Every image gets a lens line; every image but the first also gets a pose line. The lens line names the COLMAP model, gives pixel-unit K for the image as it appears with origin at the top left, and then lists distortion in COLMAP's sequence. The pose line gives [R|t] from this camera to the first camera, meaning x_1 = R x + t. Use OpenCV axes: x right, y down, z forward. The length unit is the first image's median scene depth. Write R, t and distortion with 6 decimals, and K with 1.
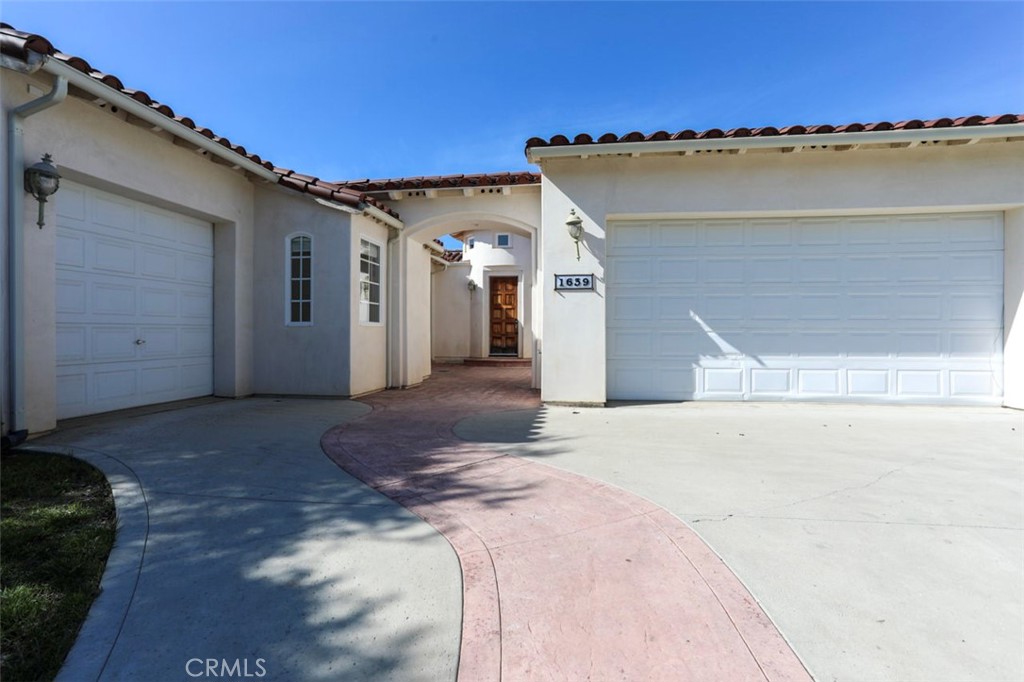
lens RADIAL K [[500.7, 0, 514.7], [0, 500.7, 335.7], [0, 0, 1]] dist [-0.020785, 0.006111]
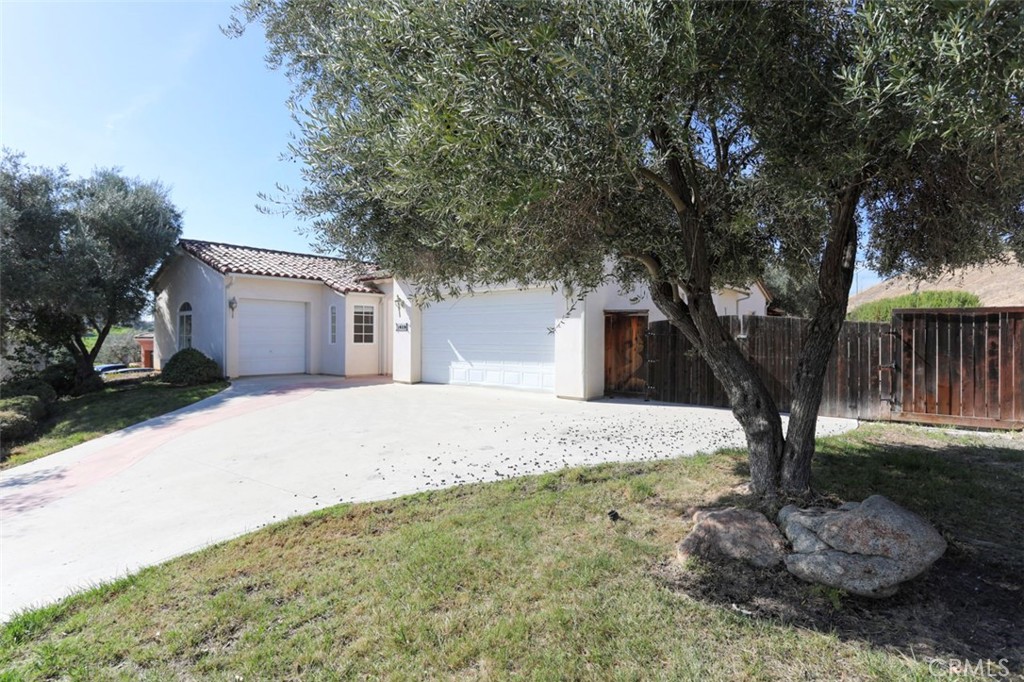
lens RADIAL K [[553.1, 0, 508.2], [0, 553.1, 339.9], [0, 0, 1]] dist [-0.012248, -0.000168]
pose [[0.831666, 0.004916, -0.555254, 1.836881], [-0.005691, 0.999984, 0.000330, -0.052719], [0.555246, 0.002886, 0.831681, -0.750815]]
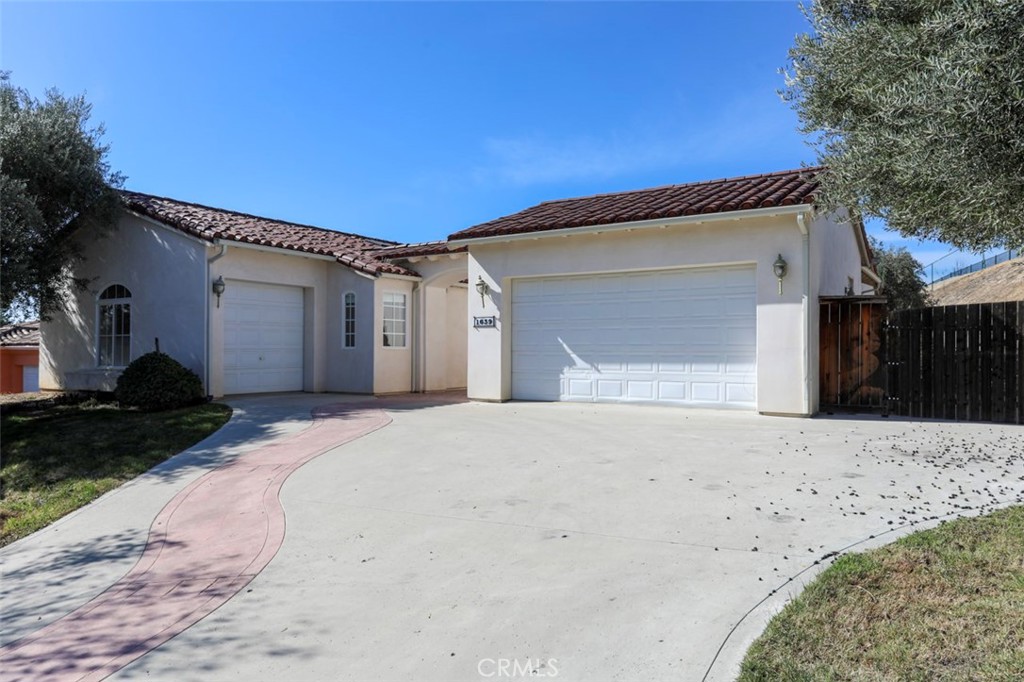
lens RADIAL K [[741.7, 0, 514.4], [0, 741.7, 347.0], [0, 0, 1]] dist [0.012066, 0.000501]
pose [[0.907439, -0.001479, -0.420181, 1.155329], [-0.003961, 0.999919, -0.012074, -0.000427], [0.420164, 0.012621, 0.907360, -1.031587]]
